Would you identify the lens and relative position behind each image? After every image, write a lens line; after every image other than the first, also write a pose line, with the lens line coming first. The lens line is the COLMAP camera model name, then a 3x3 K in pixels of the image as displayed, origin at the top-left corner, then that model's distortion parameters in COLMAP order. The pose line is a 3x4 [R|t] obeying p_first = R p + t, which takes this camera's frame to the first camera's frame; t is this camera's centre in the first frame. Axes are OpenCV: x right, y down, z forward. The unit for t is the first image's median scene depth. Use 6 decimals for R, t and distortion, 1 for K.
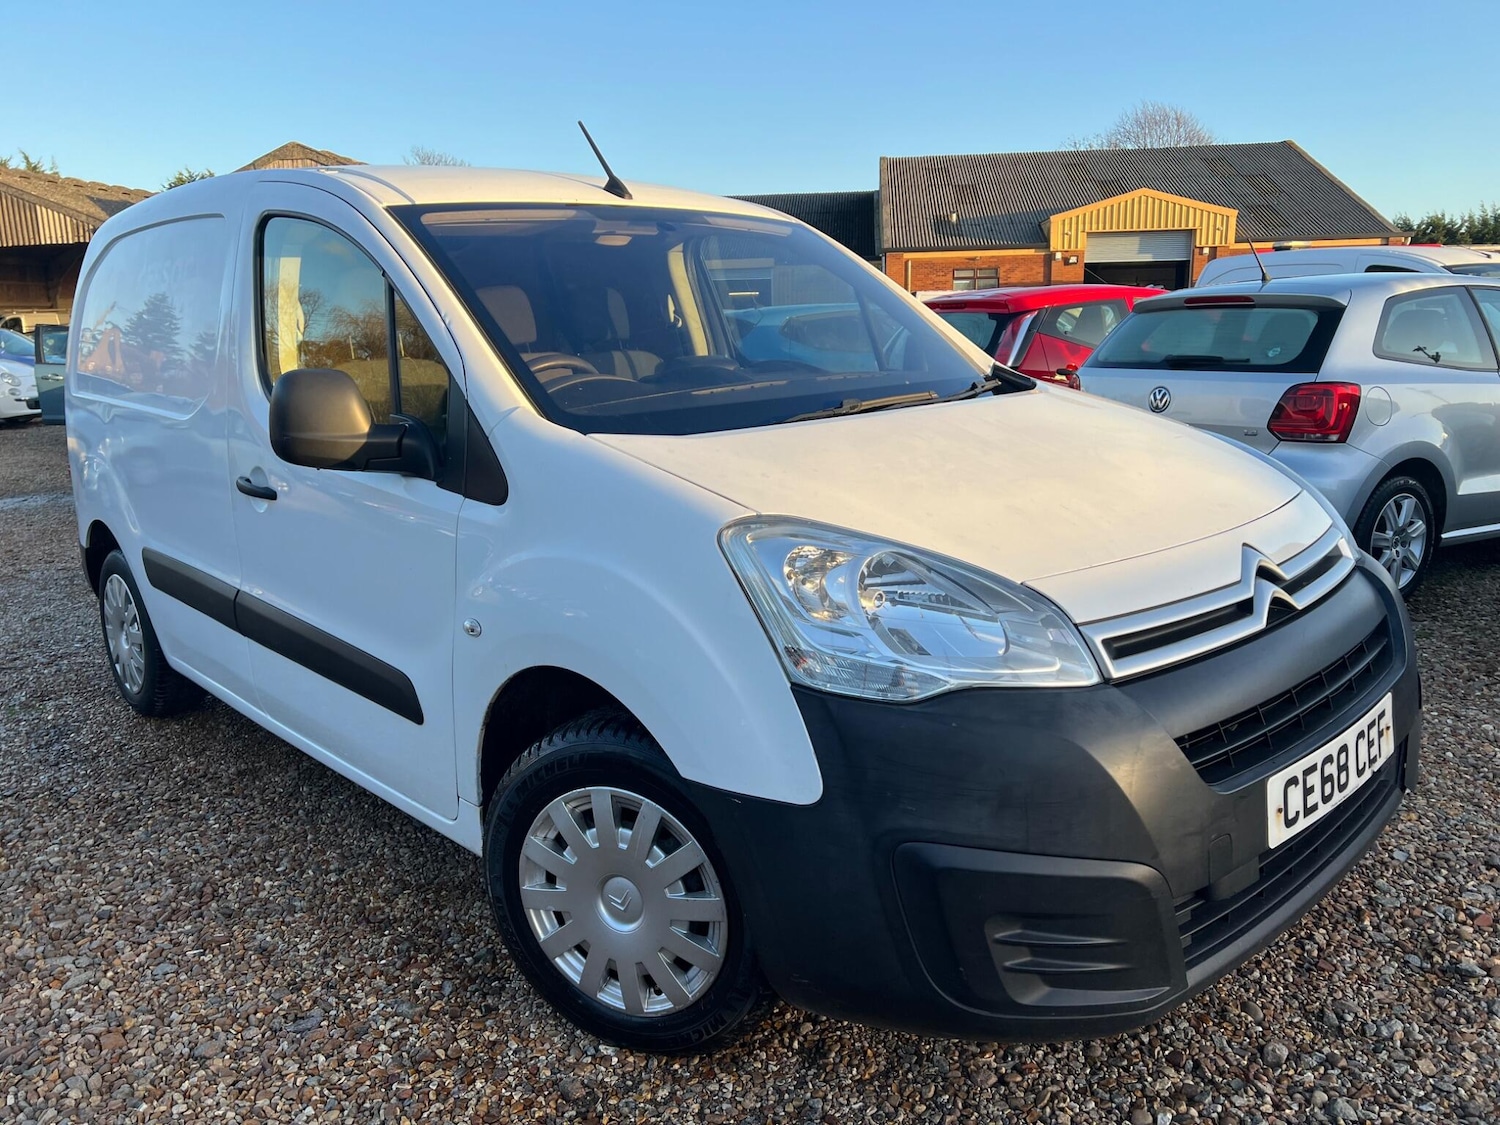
lens RADIAL K [[1076.0, 0, 753.9], [0, 1076.0, 561.8], [0, 0, 1]] dist [0.060502, -0.059584]
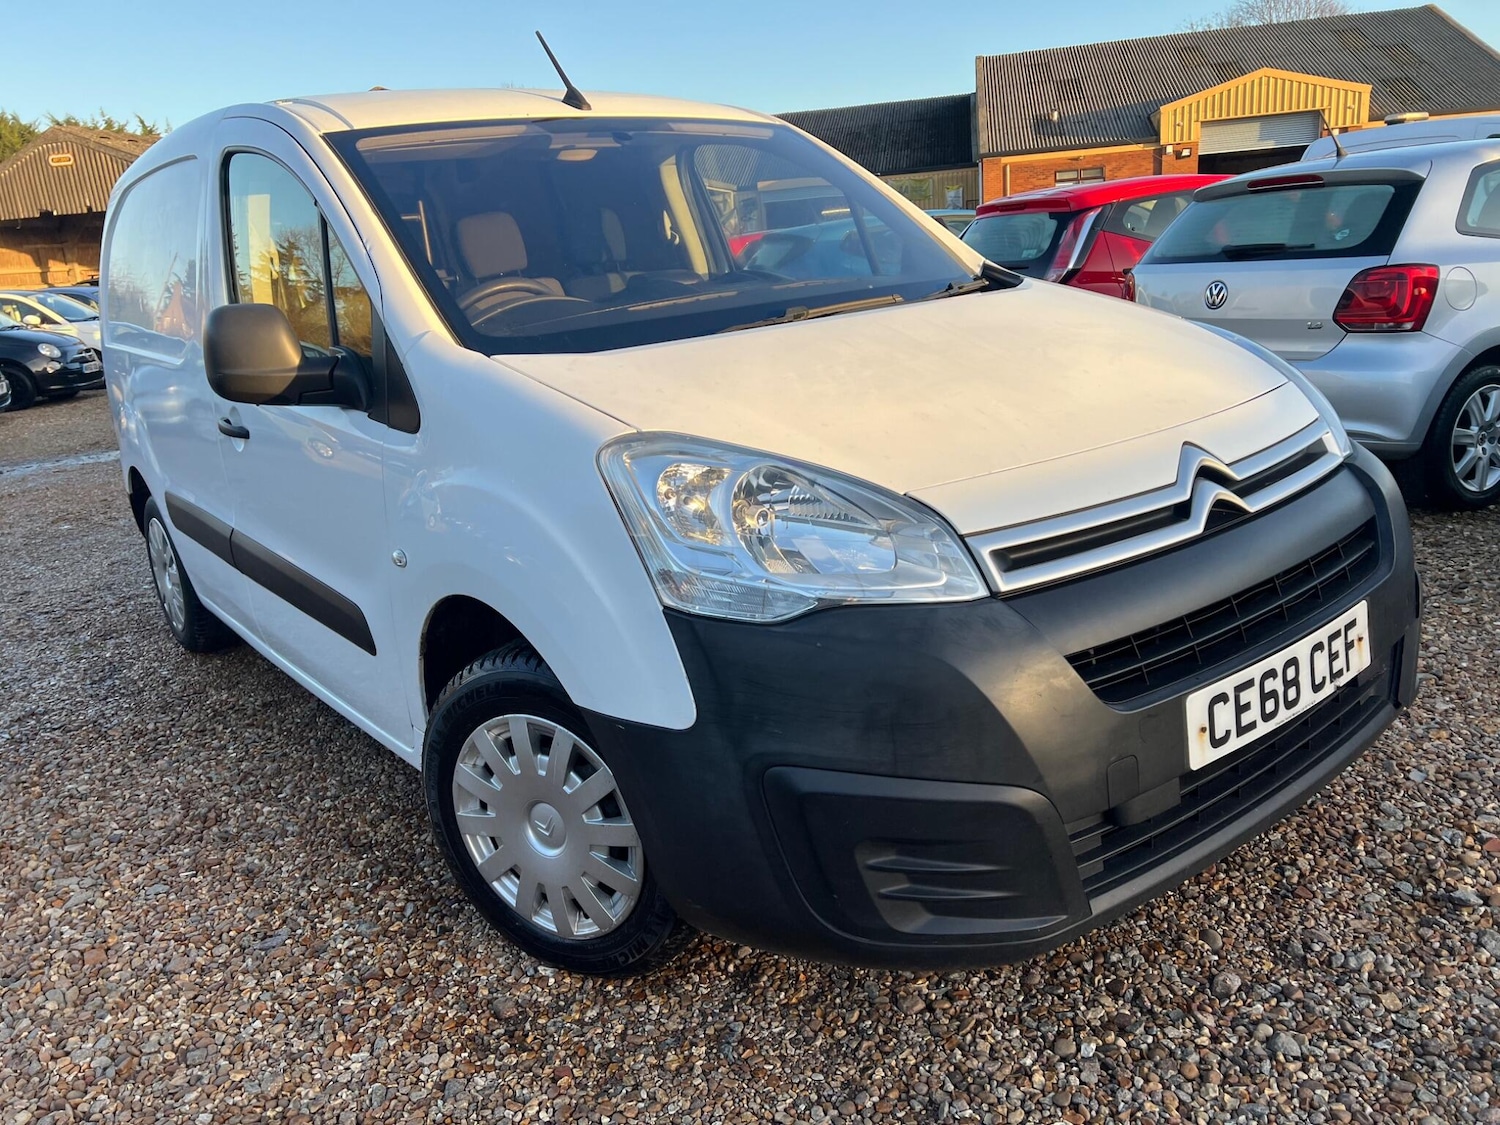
lens RADIAL K [[1076.0, 0, 745.9], [0, 1076.0, 562.7], [0, 0, 1]] dist [0.060502, -0.059584]
pose [[0.993691, -0.027435, -0.108742, 0.150623], [0.034647, 0.997284, 0.064994, 0.010327], [0.106663, -0.068351, 0.991943, 0.039823]]
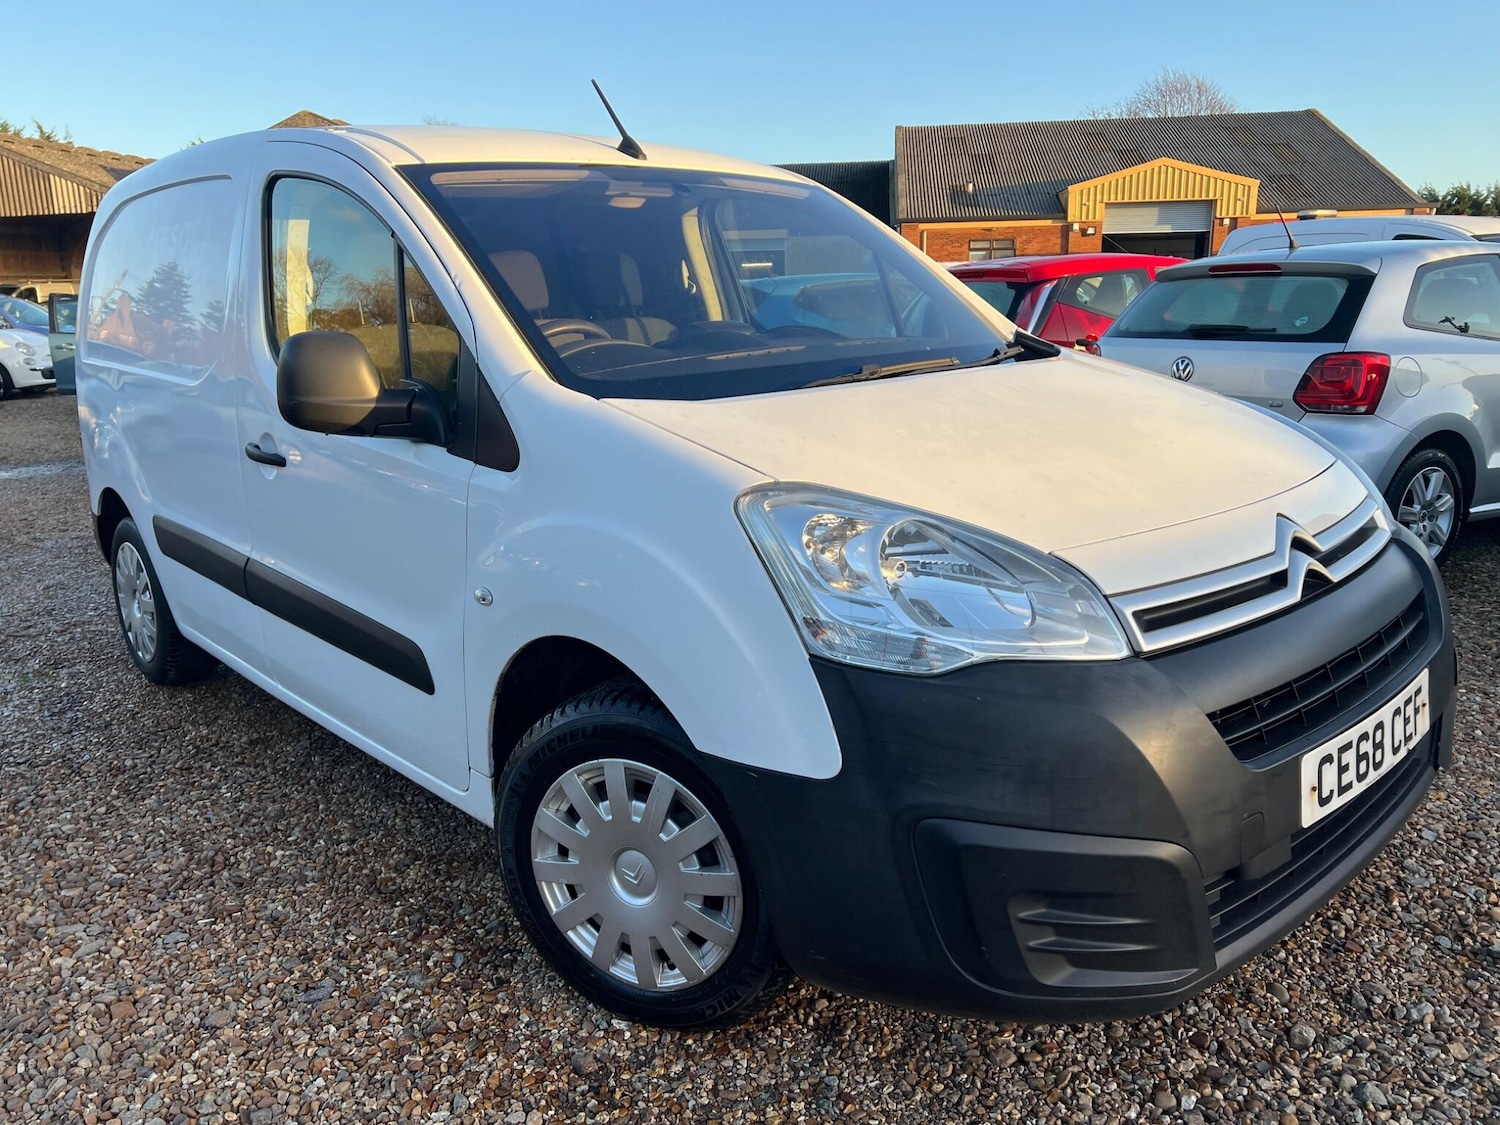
lens RADIAL K [[1076.0, 0, 750.3], [0, 1076.0, 560.4], [0, 0, 1]] dist [0.060502, -0.059584]
pose [[0.999891, 0.005092, -0.013861, -0.004326], [-0.004774, 0.999727, 0.022855, 0.004093], [0.013973, -0.022786, 0.999643, 0.021678]]
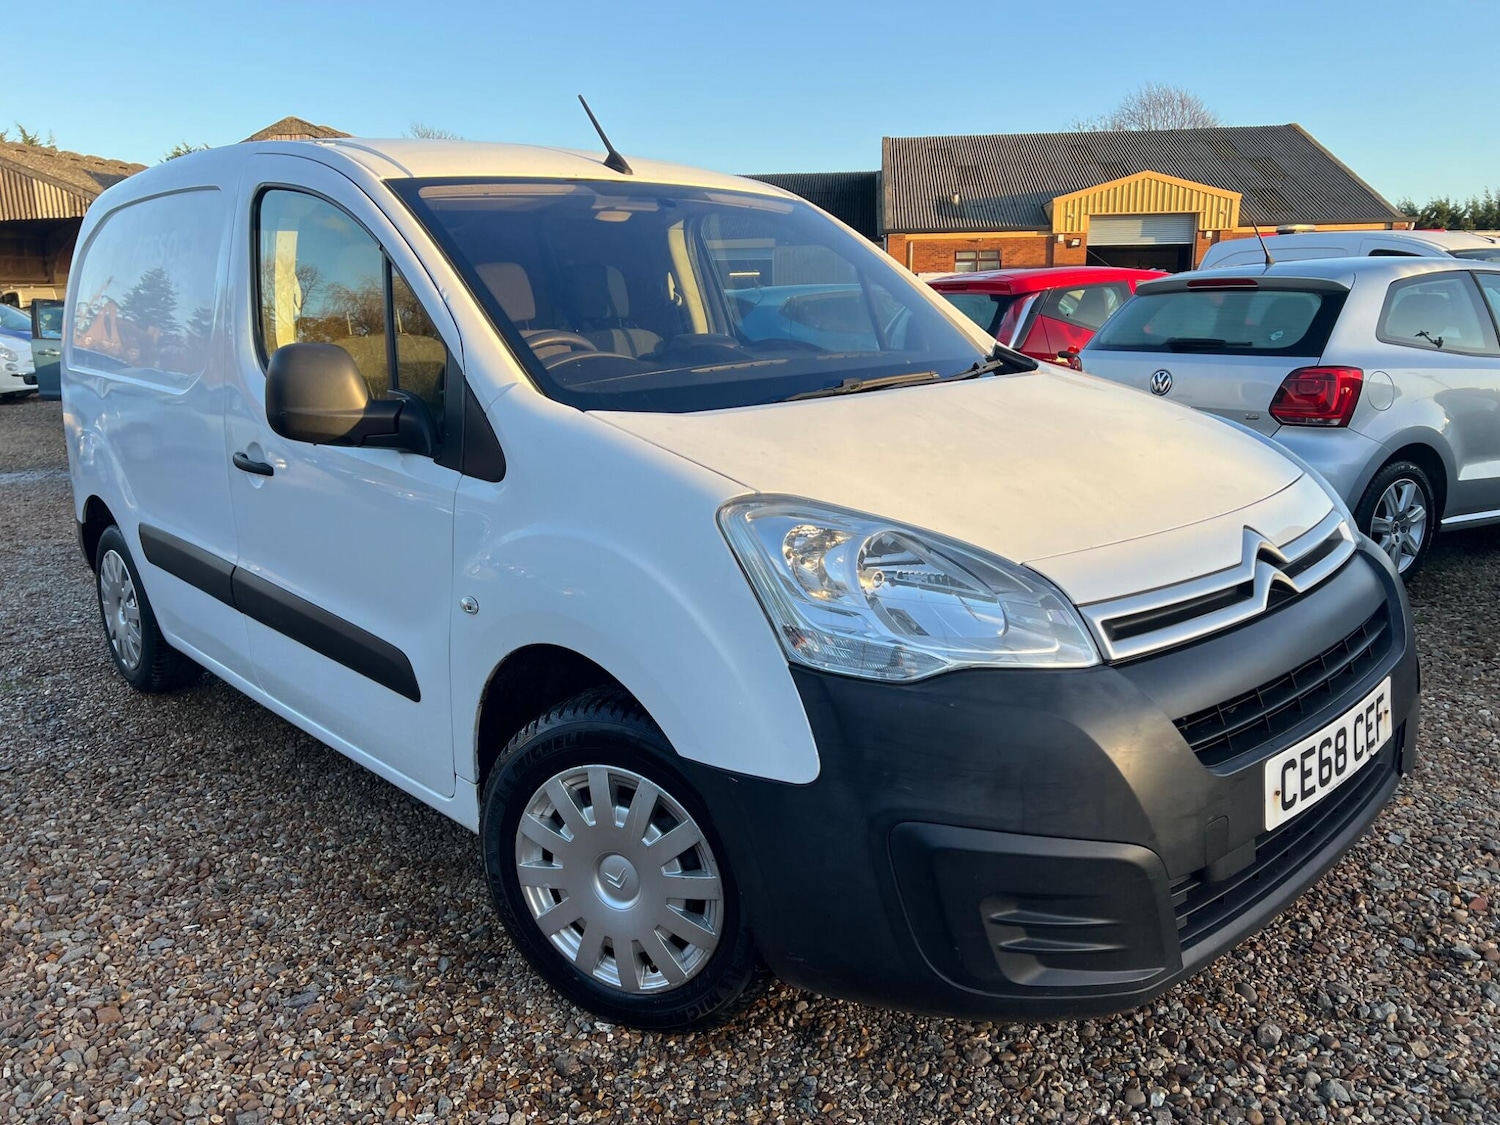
lens RADIAL K [[1076.0, 0, 754.1], [0, 1076.0, 561.0], [0, 0, 1]] dist [0.060502, -0.059584]
pose [[0.999972, 0.007279, 0.001507, -0.000069], [-0.007302, 0.999847, 0.015876, 0.002469], [-0.001391, -0.015886, 0.999873, 0.004128]]
